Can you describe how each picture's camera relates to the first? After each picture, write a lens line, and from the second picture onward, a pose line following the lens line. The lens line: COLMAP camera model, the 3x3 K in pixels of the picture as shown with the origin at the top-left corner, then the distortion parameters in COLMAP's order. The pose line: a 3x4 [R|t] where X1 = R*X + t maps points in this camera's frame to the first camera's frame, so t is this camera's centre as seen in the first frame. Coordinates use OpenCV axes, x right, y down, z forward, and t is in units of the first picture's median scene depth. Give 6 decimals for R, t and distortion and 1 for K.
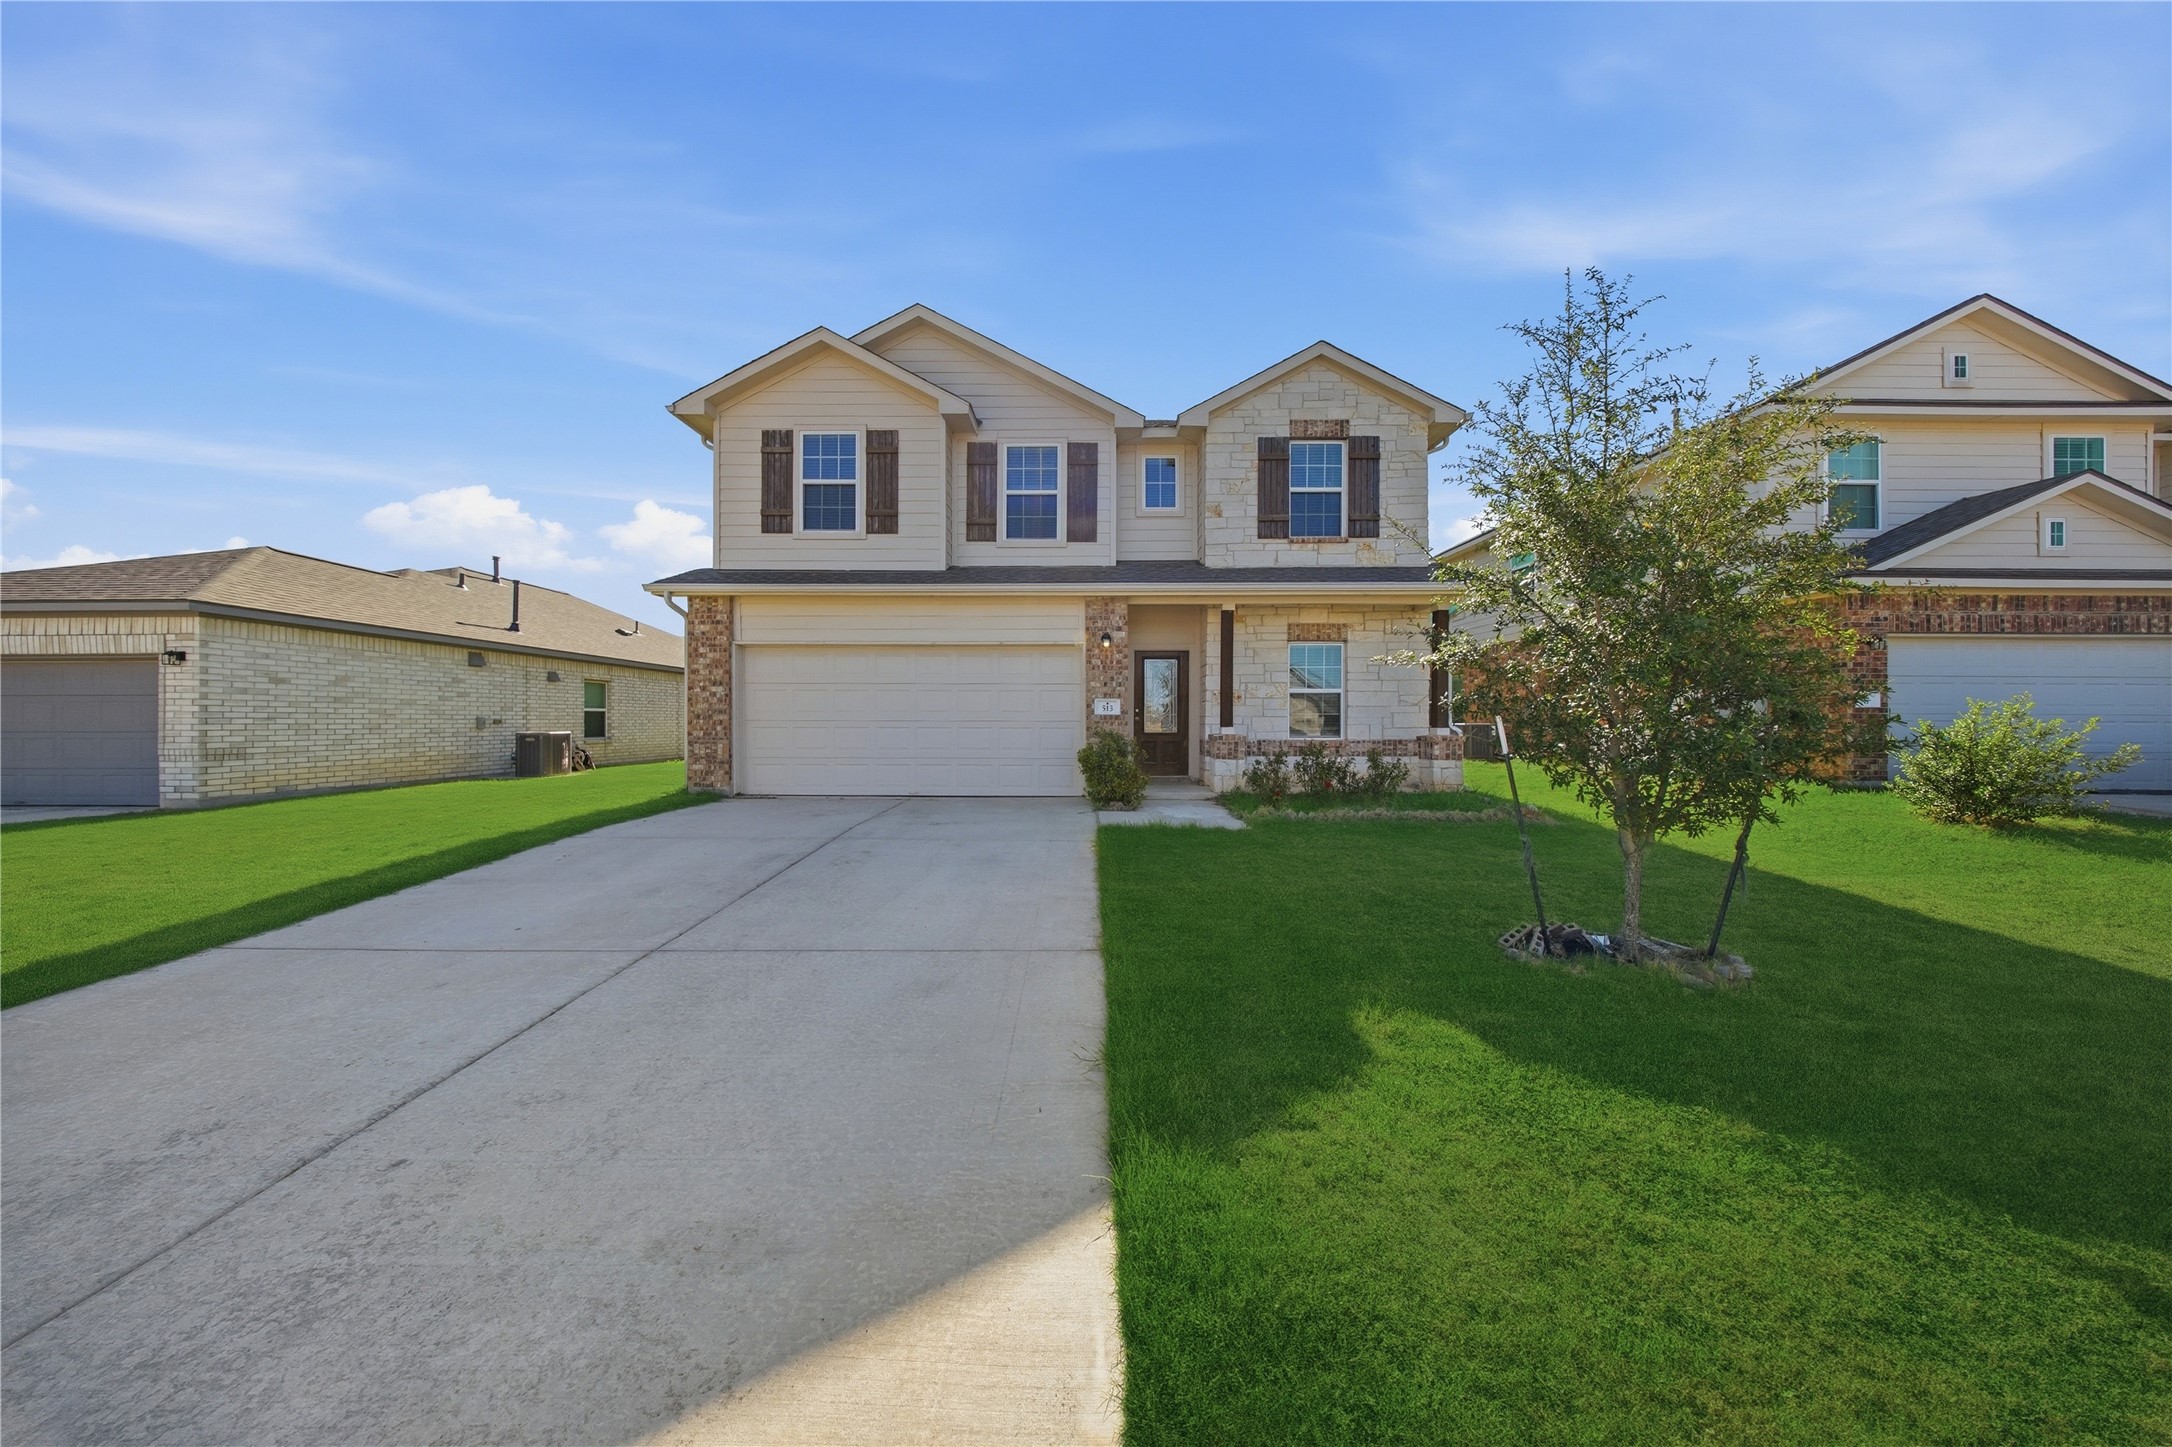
lens RADIAL K [[636.6, 0, 1079.6], [0, 636.6, 722.5], [0, 0, 1]] dist [-0.004769, -0.000137]
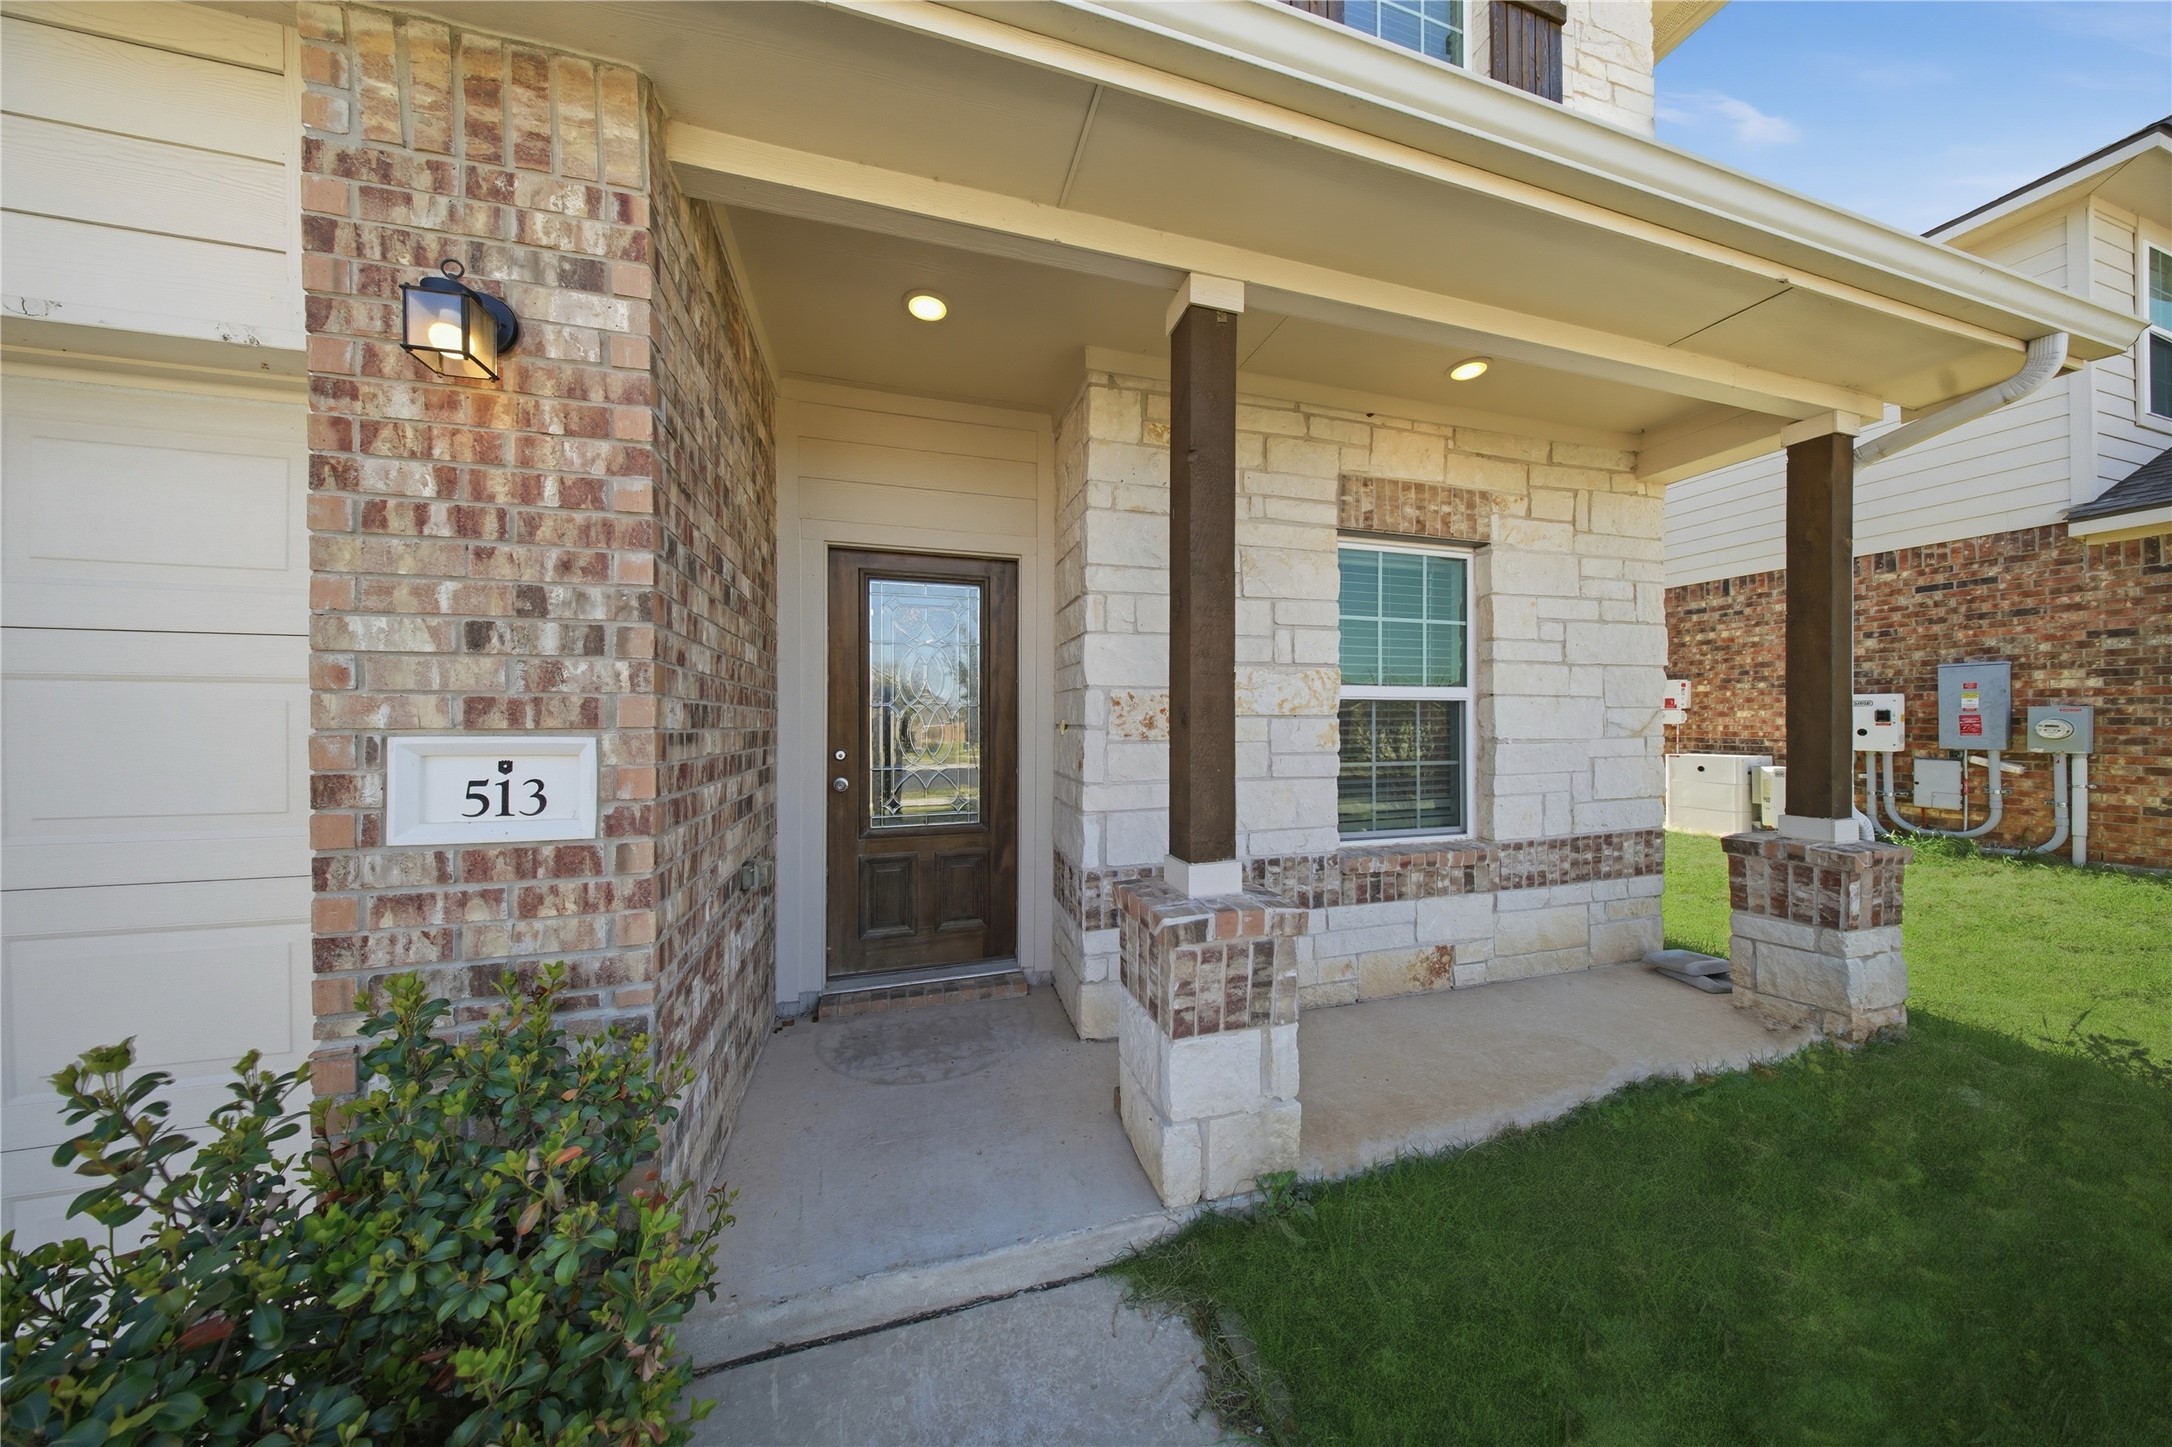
lens RADIAL K [[636.6, 0, 1080.1], [0, 636.6, 715.8], [0, 0, 1]] dist [-0.004769, -0.000137]
pose [[0.958062, -0.001101, 0.286557, 0.119725], [0.002951, 0.999977, -0.006025, -0.037005], [-0.286544, 0.006618, 0.958044, 0.745116]]
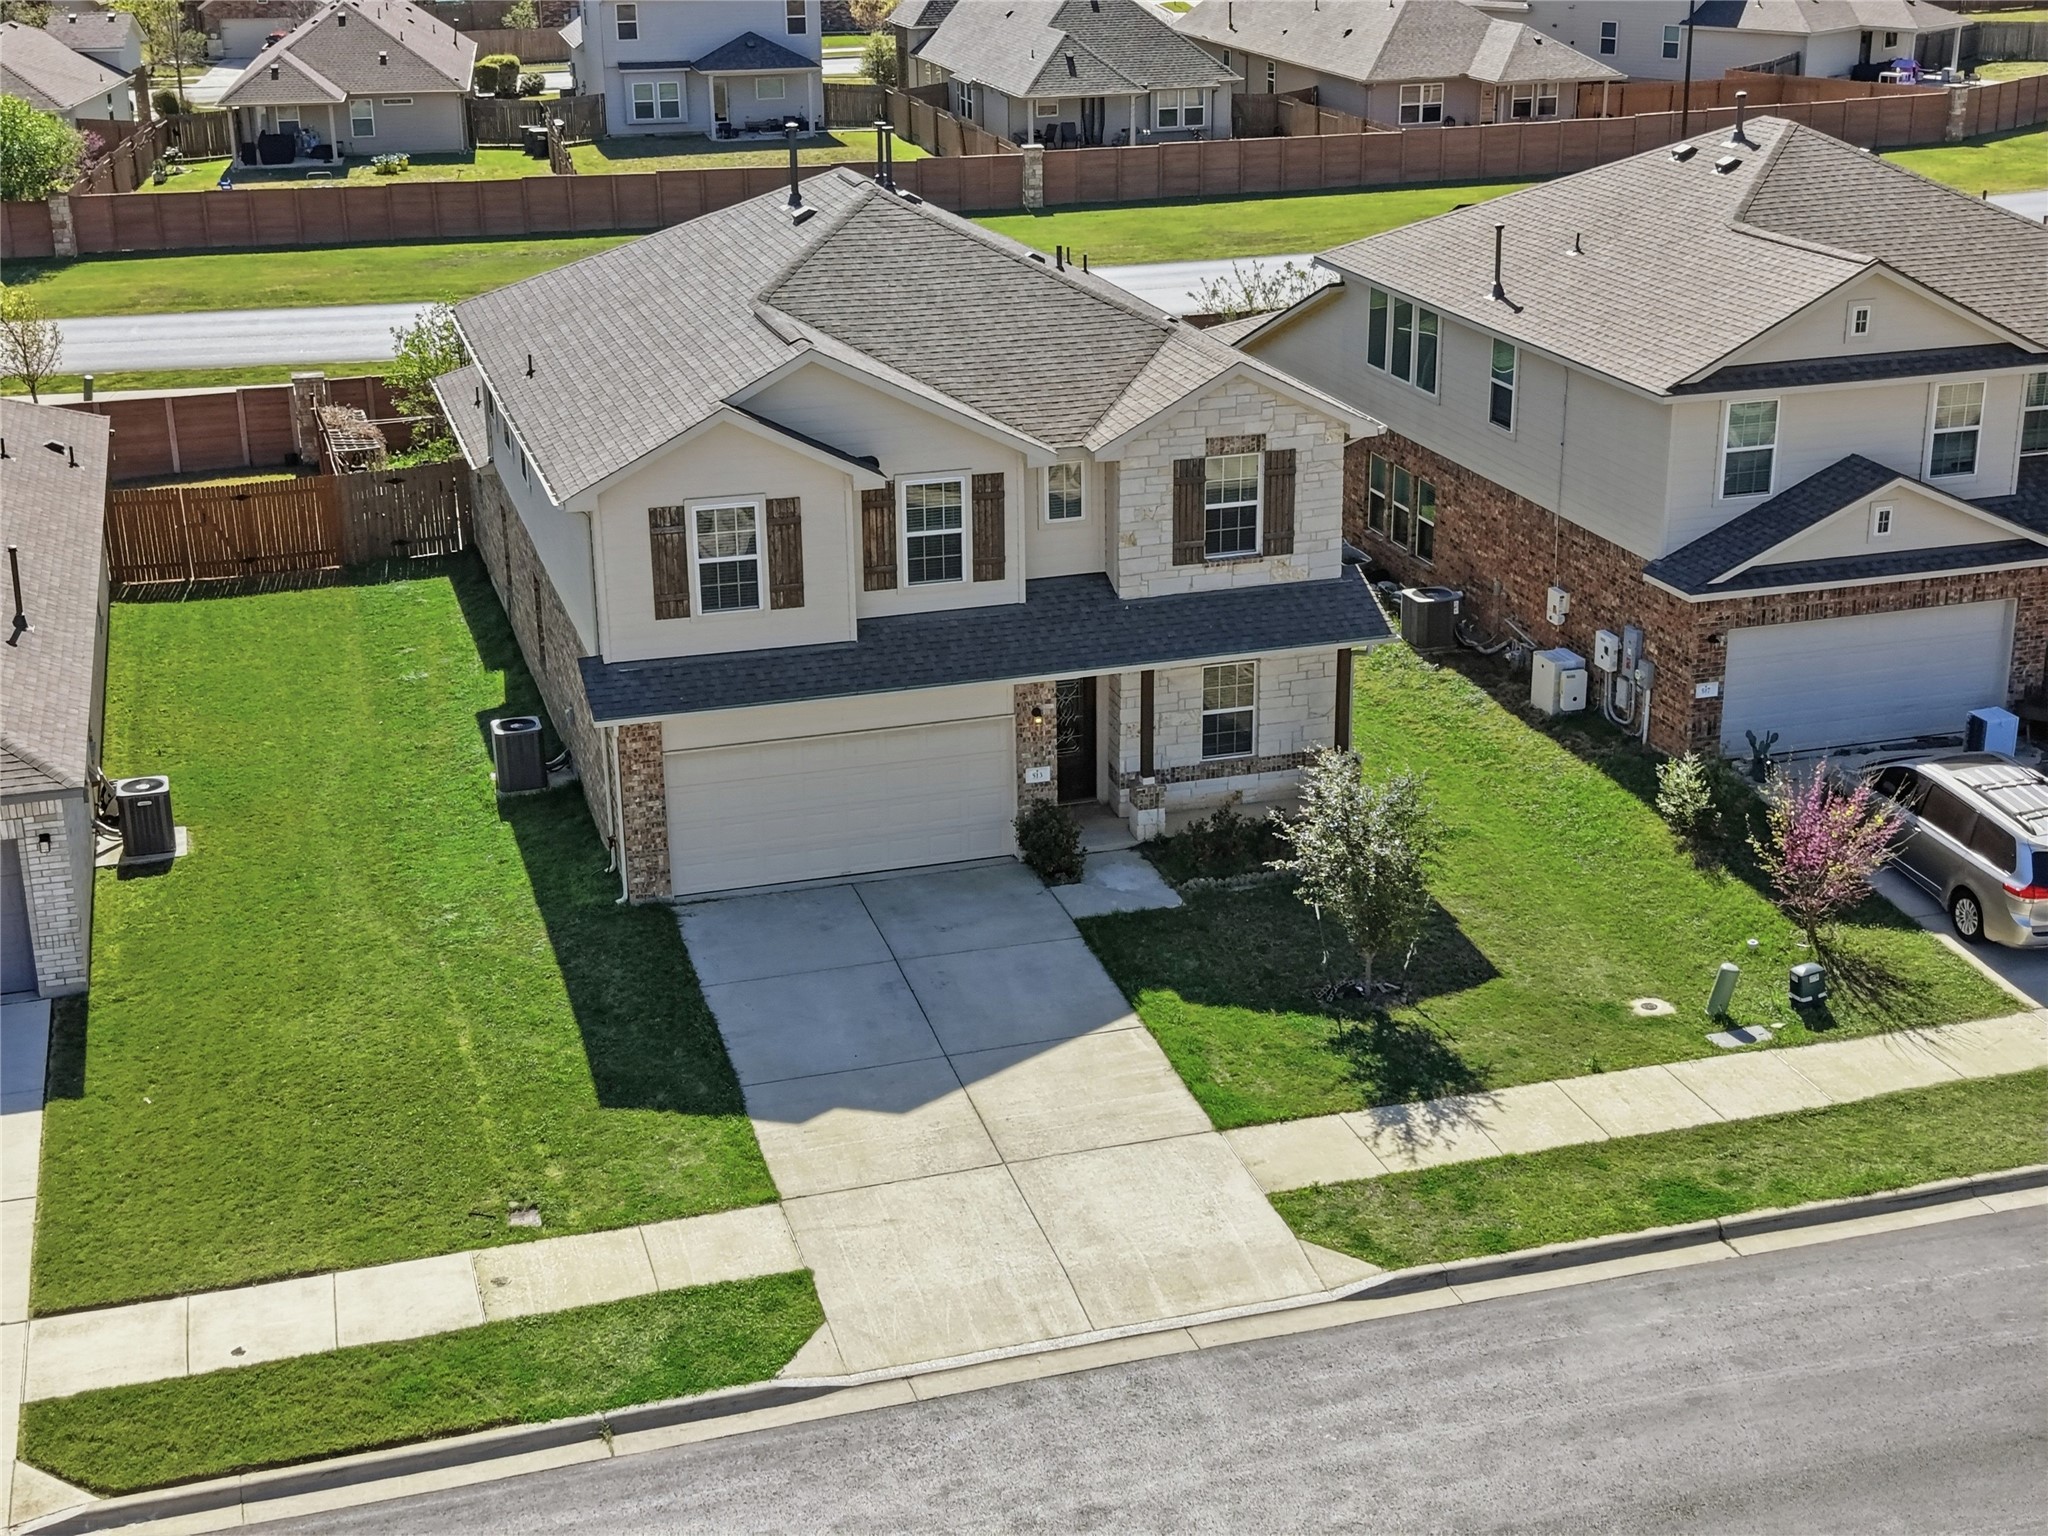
lens RADIAL K [[2663.5, 0, 1024.3], [0, 2663.5, 767.2], [0, 0, 1]] dist [0.095480, 0.000000]
pose [[0.956236, -0.113711, 0.269596, -1.024093], [0.015120, 0.939368, 0.342578, -1.362818], [-0.292204, -0.323510, 0.899977, -2.573826]]
